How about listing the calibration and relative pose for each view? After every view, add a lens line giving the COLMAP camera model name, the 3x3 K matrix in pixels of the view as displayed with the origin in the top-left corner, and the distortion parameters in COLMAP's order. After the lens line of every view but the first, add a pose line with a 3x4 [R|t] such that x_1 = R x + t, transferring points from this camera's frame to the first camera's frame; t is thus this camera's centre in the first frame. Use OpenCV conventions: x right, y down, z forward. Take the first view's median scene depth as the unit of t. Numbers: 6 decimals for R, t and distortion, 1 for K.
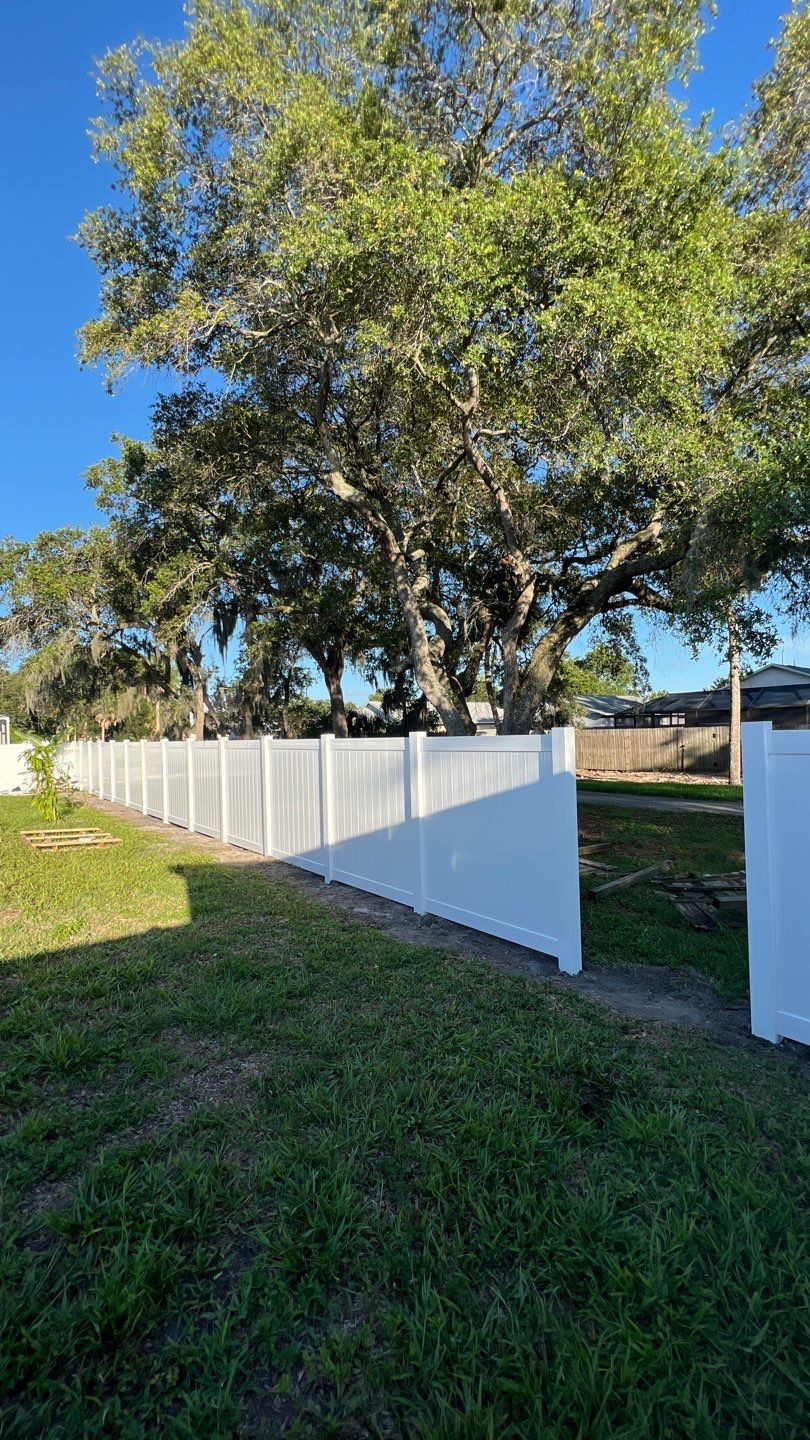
lens RADIAL K [[579.1, 0, 403.2], [0, 579.1, 722.3], [0, 0, 1]] dist [-0.000868, 0.000252]
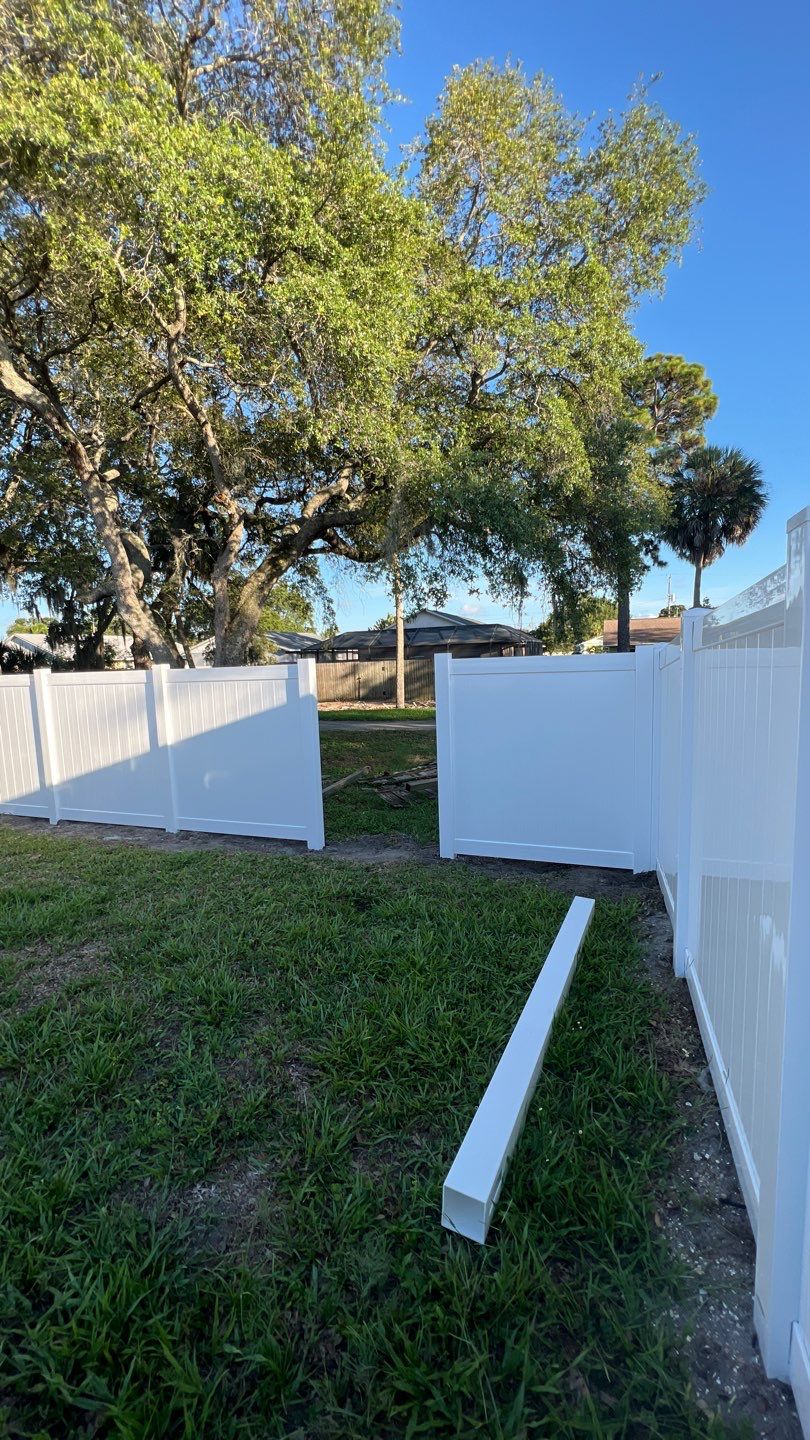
lens RADIAL K [[574.8, 0, 408.4], [0, 574.8, 720.8], [0, 0, 1]] dist [0.000453, 0.000086]
pose [[0.853138, -0.059740, 0.518253, -0.075959], [0.003522, 0.994059, 0.108788, 0.003363], [-0.521673, -0.090986, 0.848280, -0.069542]]
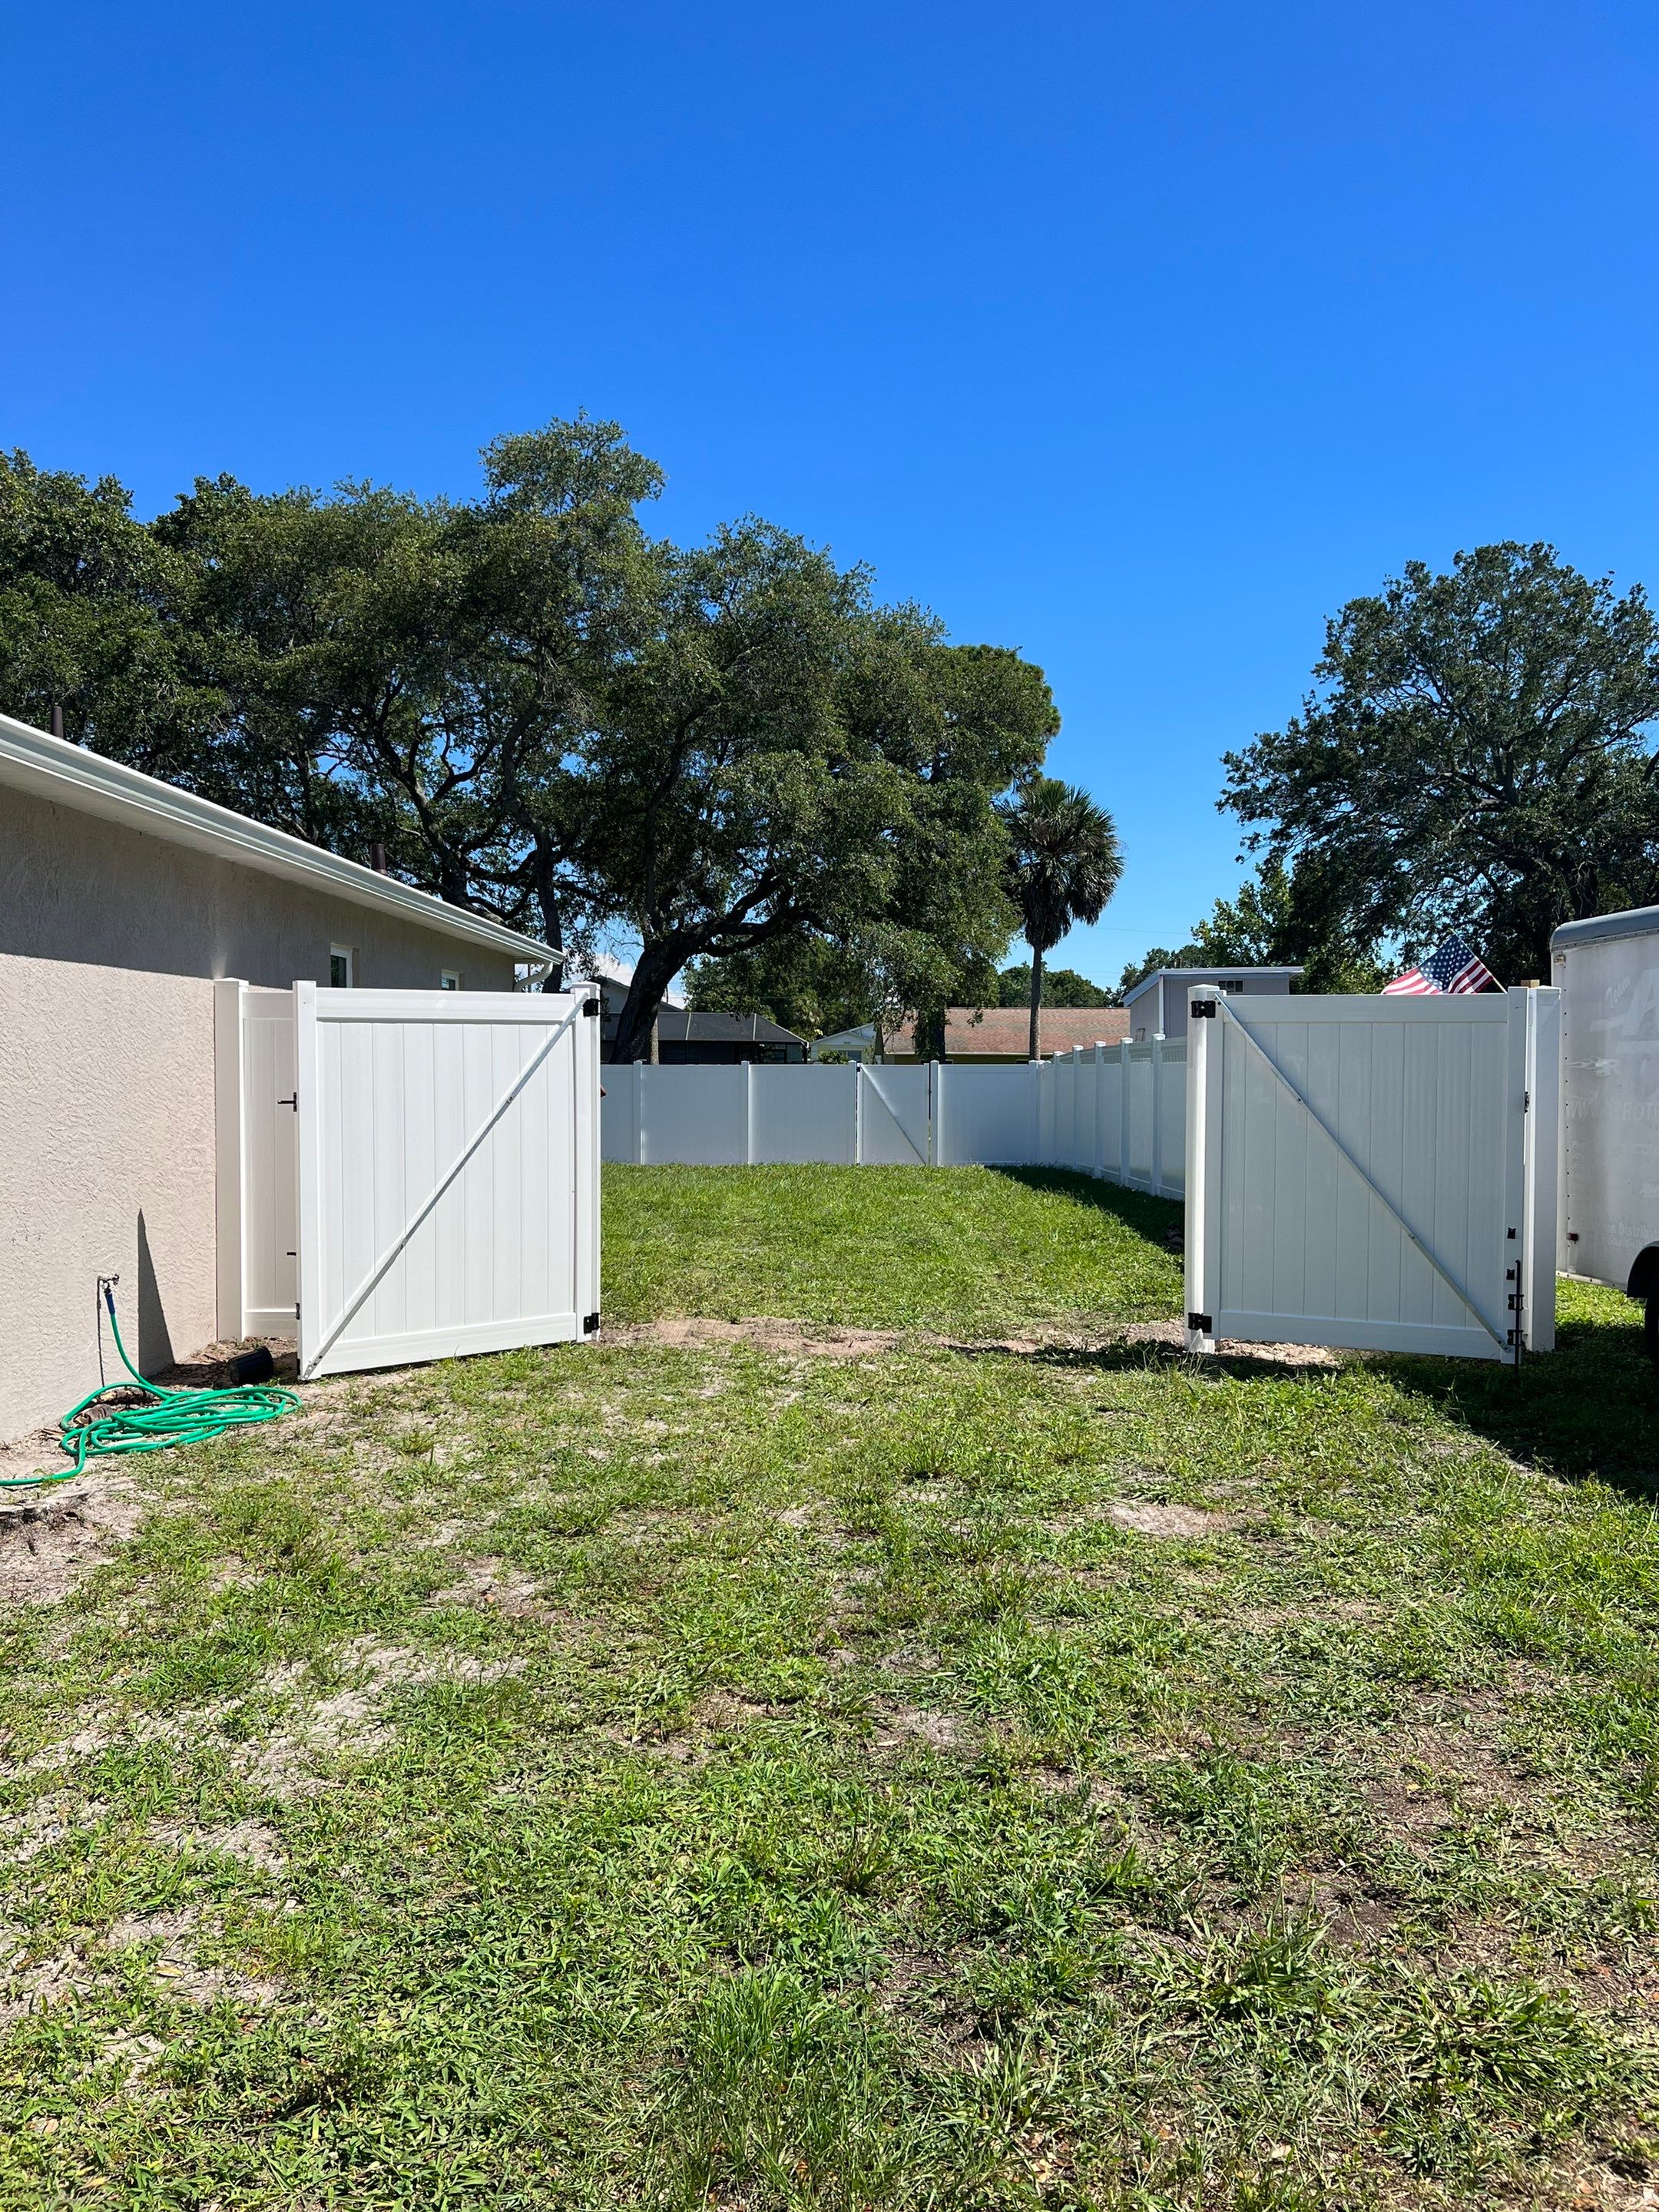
lens RADIAL K [[1690.7, 0, 829.4], [0, 1690.7, 1128.5], [0, 0, 1]] dist [0.002080, -0.007792]
pose [[0.618903, -0.000203, 0.785467, -2.243668], [-0.034731, 0.999015, 0.027625, 0.042219], [-0.784699, -0.044377, 0.618287, -1.338259]]
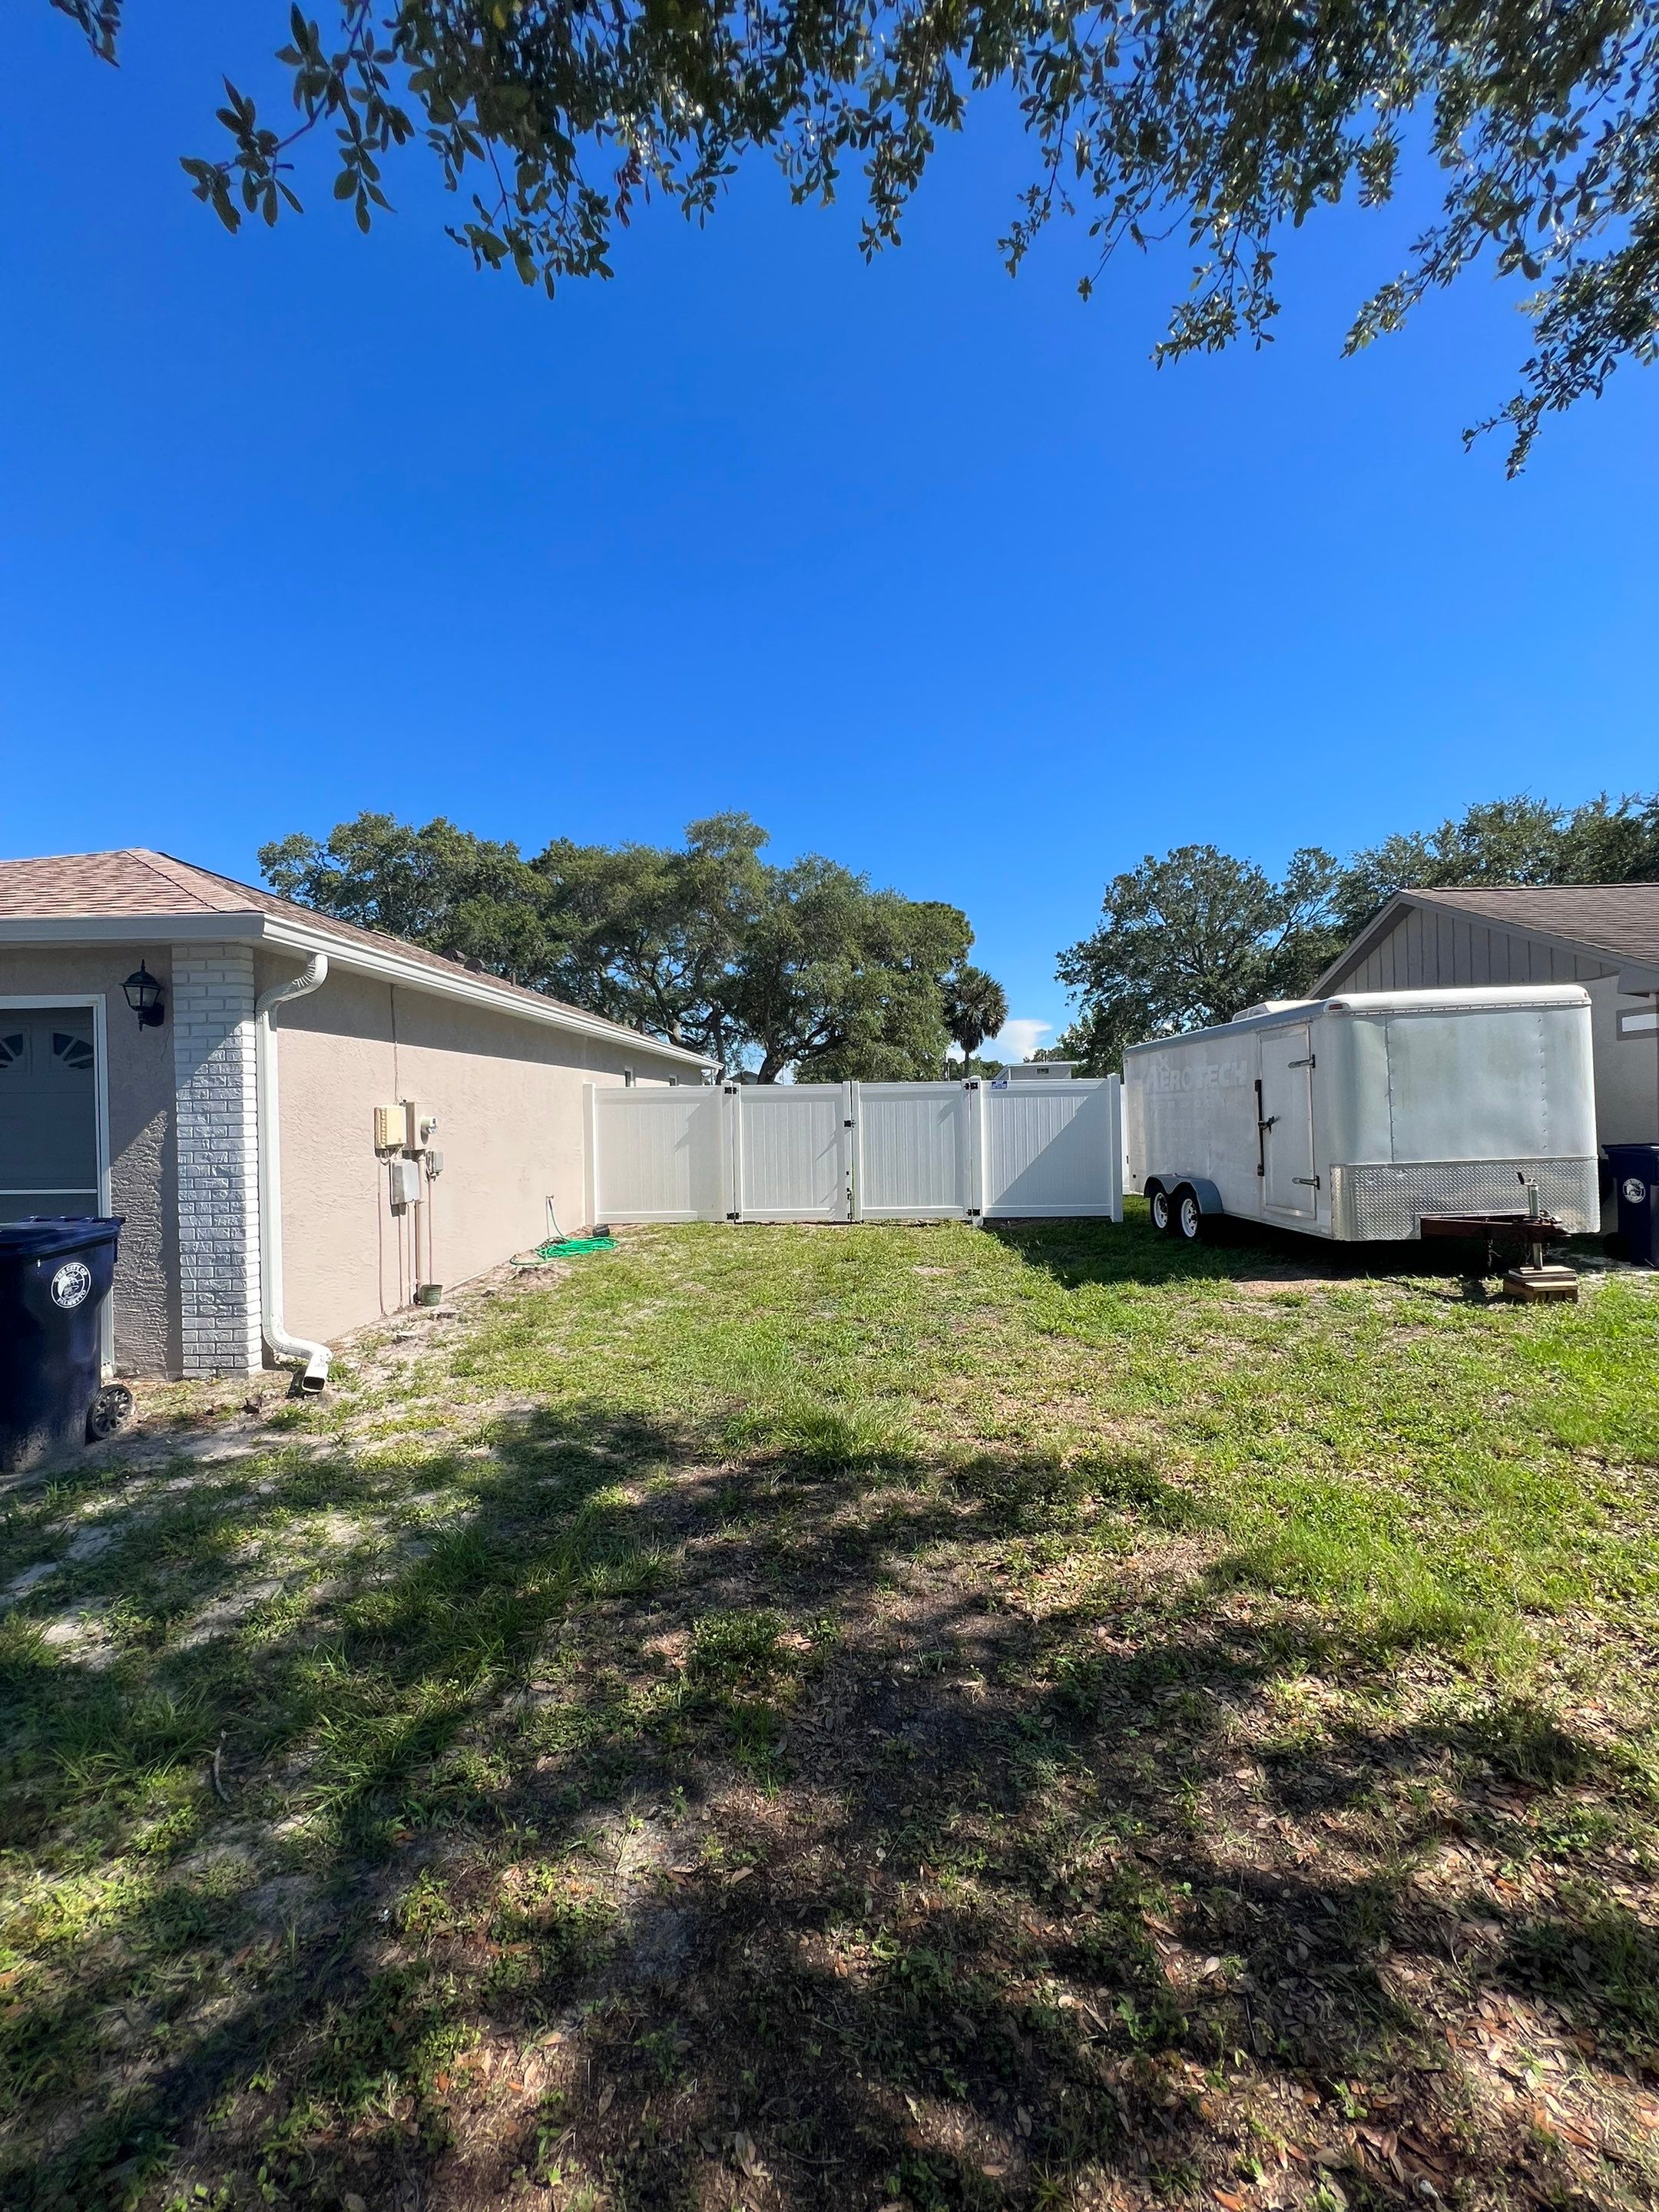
lens RADIAL K [[904.2, 0, 827.0], [0, 904.2, 1104.7], [0, 0, 1]] dist [0.001075, 0.000266]
pose [[0.657733, 0.024247, 0.752861, -2.460048], [-0.015007, 0.999705, -0.019087, 0.047303], [-0.753101, 0.001256, 0.657903, -1.597099]]
